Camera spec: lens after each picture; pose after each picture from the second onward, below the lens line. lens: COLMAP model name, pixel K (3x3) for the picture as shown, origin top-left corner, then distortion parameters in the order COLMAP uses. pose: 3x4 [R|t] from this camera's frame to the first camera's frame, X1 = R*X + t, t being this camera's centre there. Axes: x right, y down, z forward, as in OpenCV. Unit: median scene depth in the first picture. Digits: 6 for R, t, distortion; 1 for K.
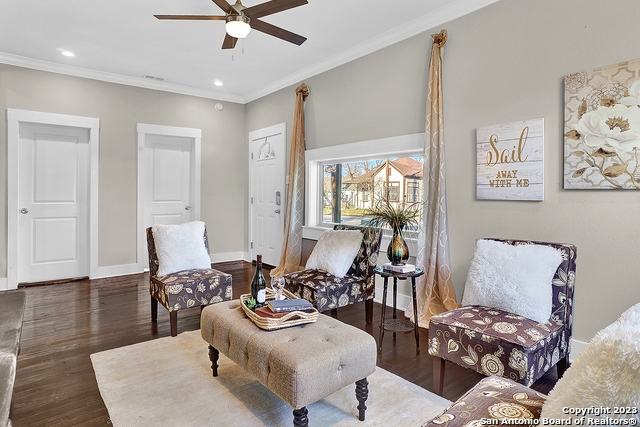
lens RADIAL K [[350.3, 0, 326.7], [0, 350.3, 199.9], [0, 0, 1]] dist [-0.033850, 0.003327]
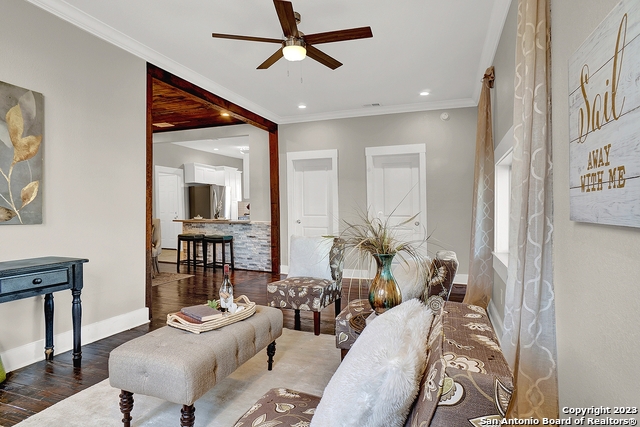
lens RADIAL K [[350.3, 0, 321.5], [0, 350.3, 212.3], [0, 0, 1]] dist [-0.033850, 0.003327]
pose [[0.509973, 0.004211, -0.860180, 0.423943], [-0.014140, 0.999894, -0.003489, -0.003666], [0.860074, 0.013942, 0.509979, 0.324052]]
